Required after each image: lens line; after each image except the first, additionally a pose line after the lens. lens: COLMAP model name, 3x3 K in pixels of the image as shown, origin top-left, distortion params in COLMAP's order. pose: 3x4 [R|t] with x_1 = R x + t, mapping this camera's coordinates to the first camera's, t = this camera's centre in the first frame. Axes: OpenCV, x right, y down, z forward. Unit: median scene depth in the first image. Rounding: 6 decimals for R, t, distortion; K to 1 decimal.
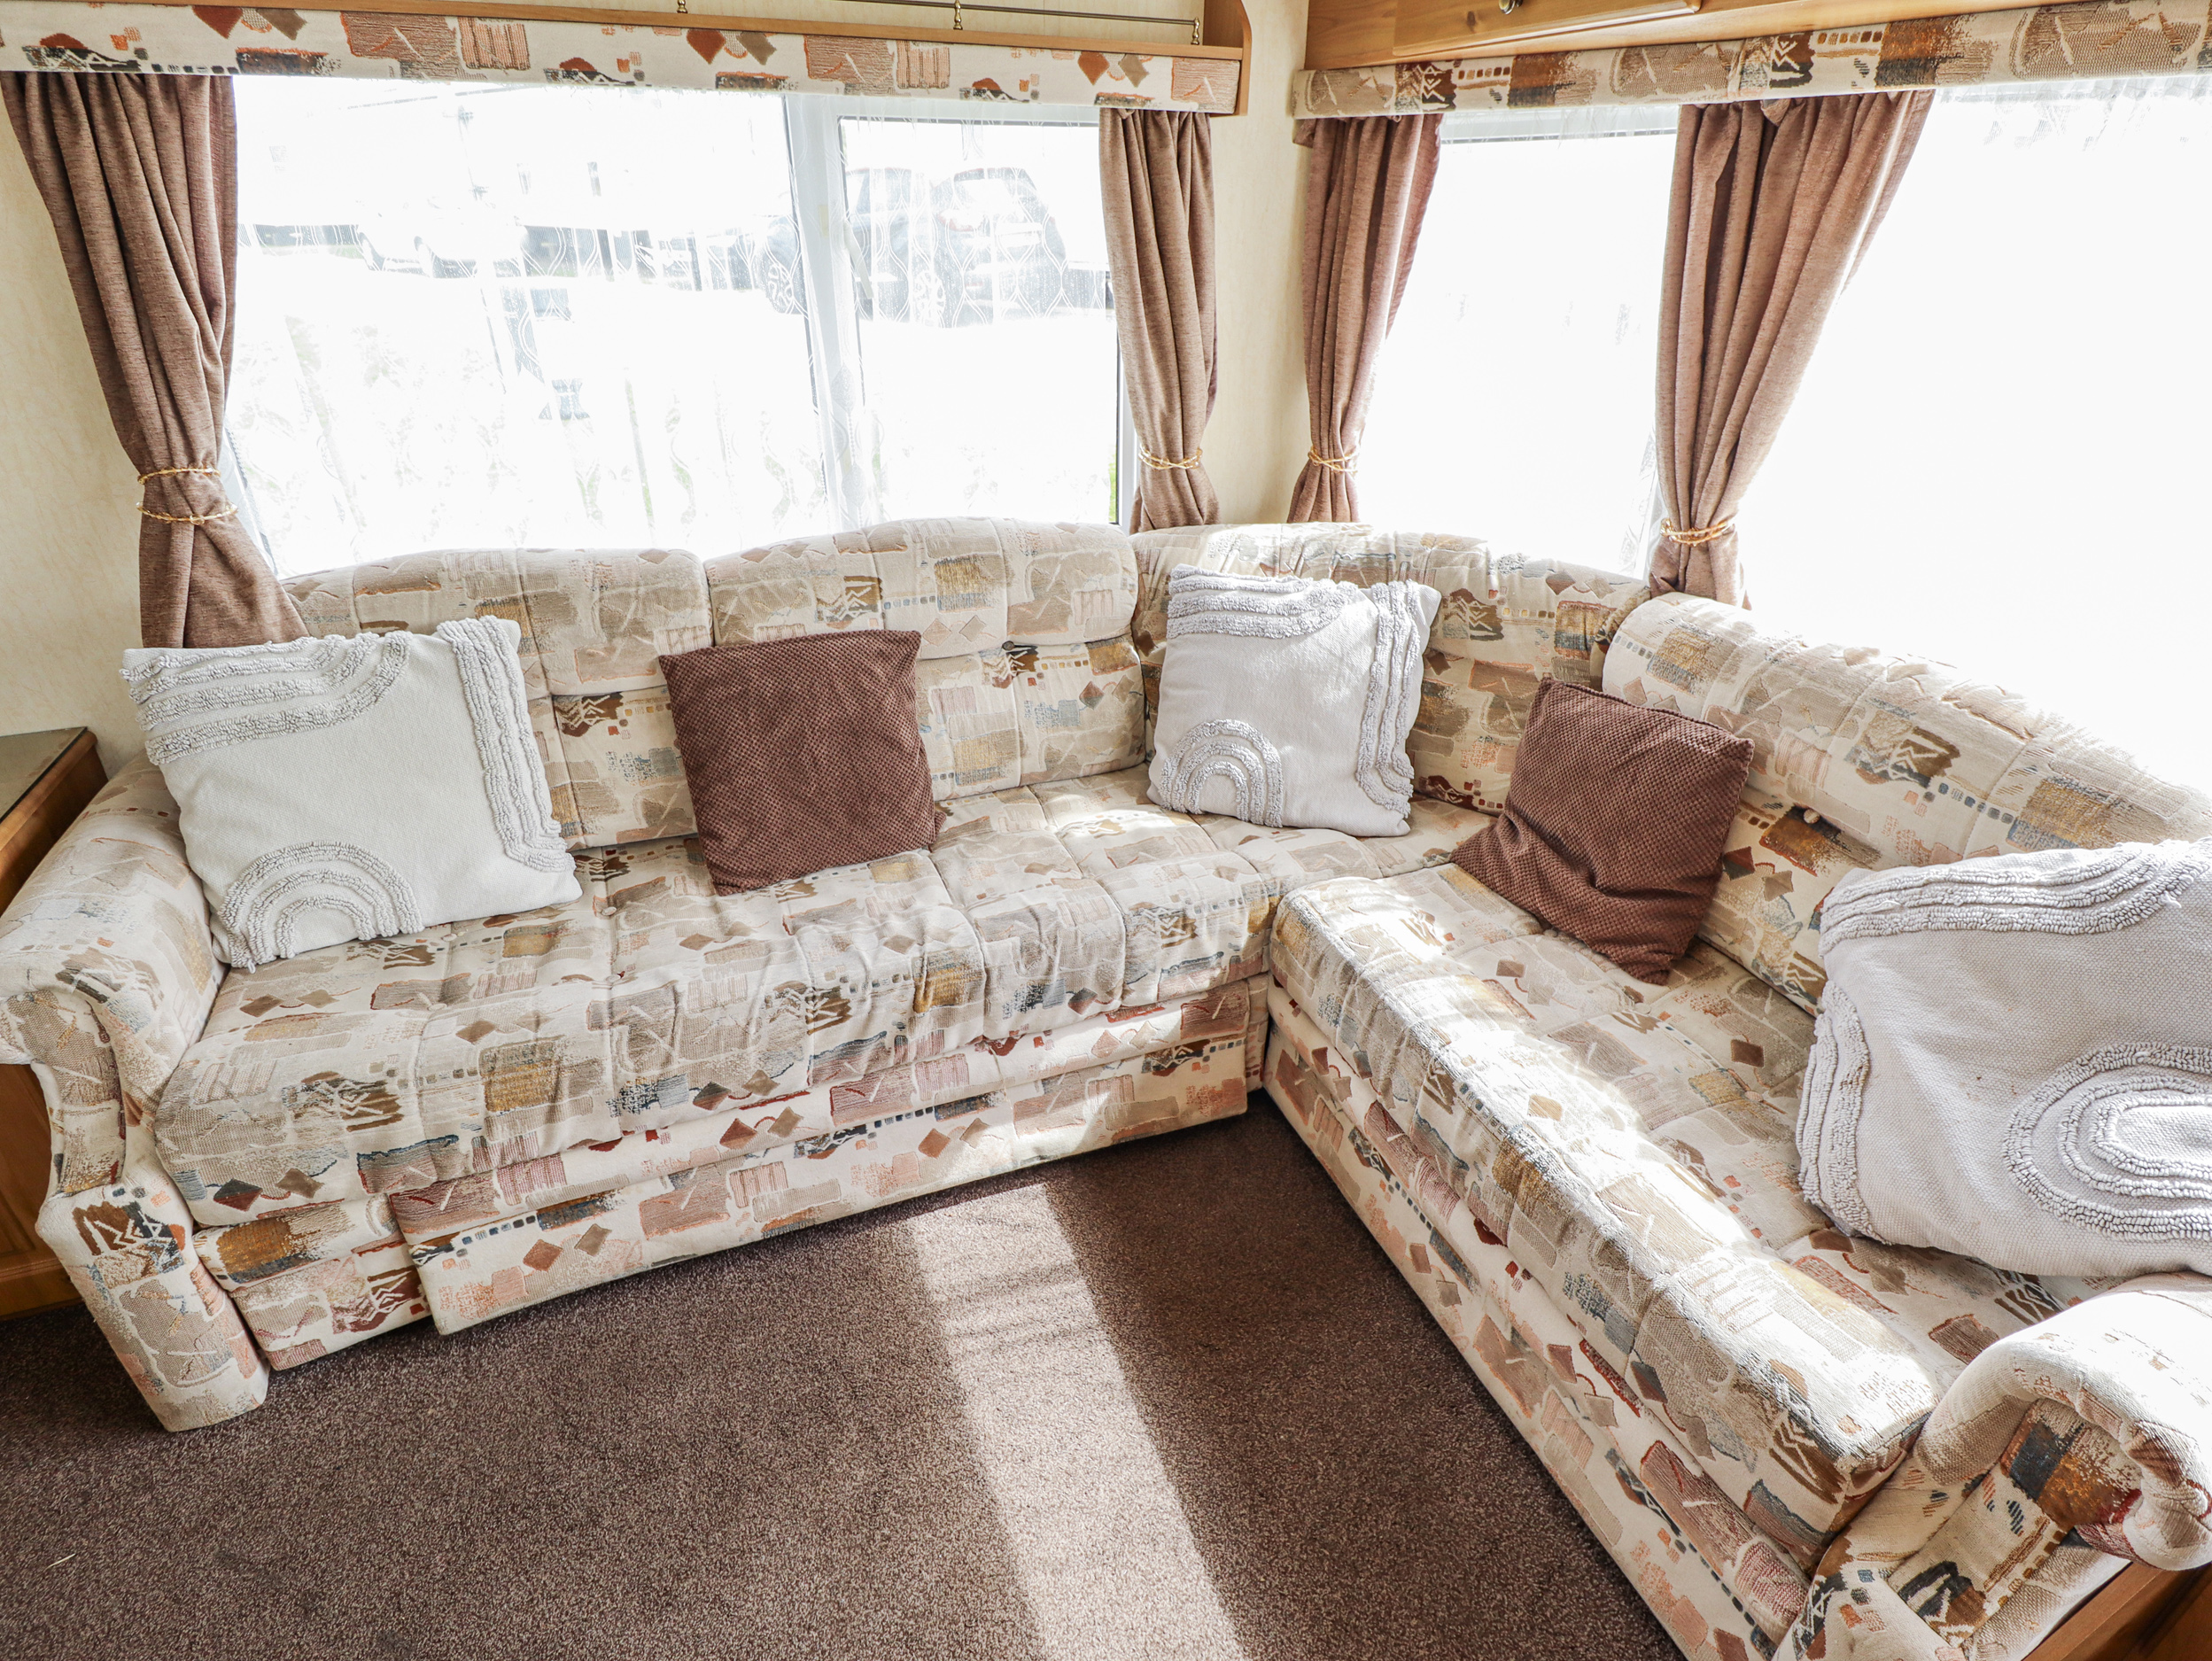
lens RADIAL K [[1153.7, 0, 1123.3], [0, 1153.7, 815.4], [0, 0, 1]] dist [0.002137, -0.013760]
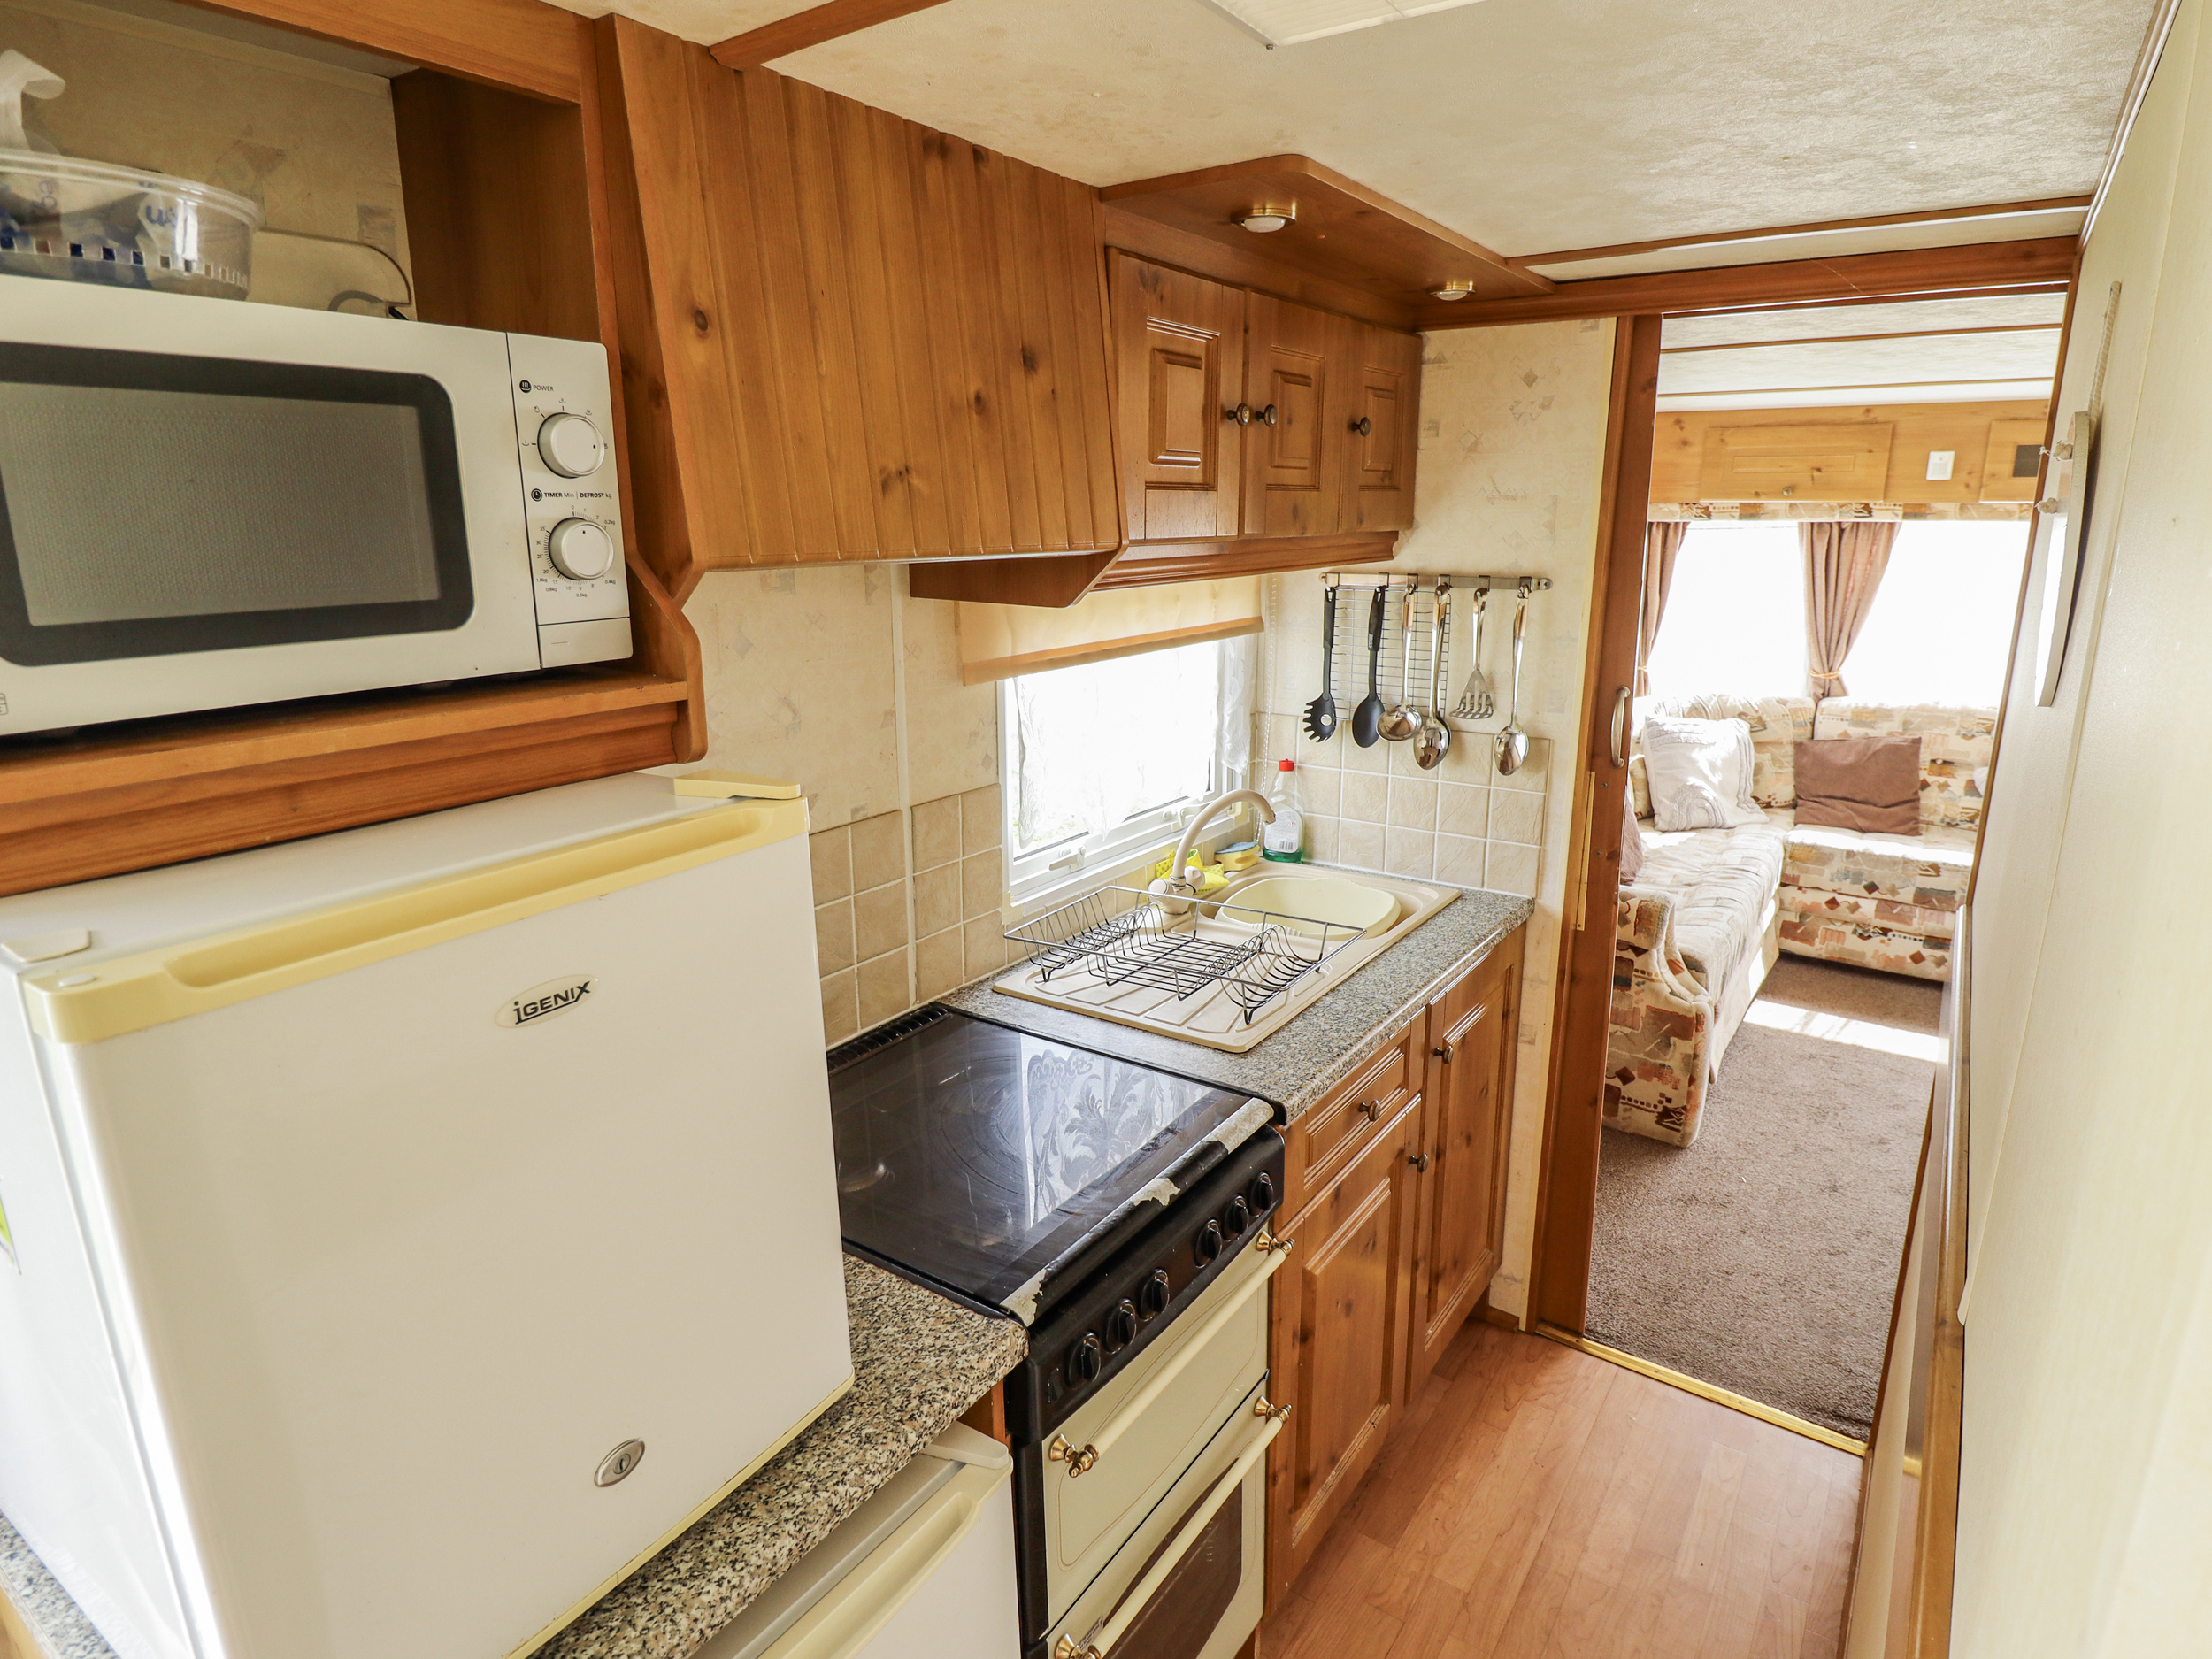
lens RADIAL K [[1200.7, 0, 1110.8], [0, 1200.7, 817.7], [0, 0, 1]] dist [0.003444, -0.014592]
pose [[0.842219, -0.147472, 0.518574, -2.455426], [0.266402, 0.950068, -0.162486, 0.064024], [-0.468718, 0.274997, 0.839452, -0.404316]]
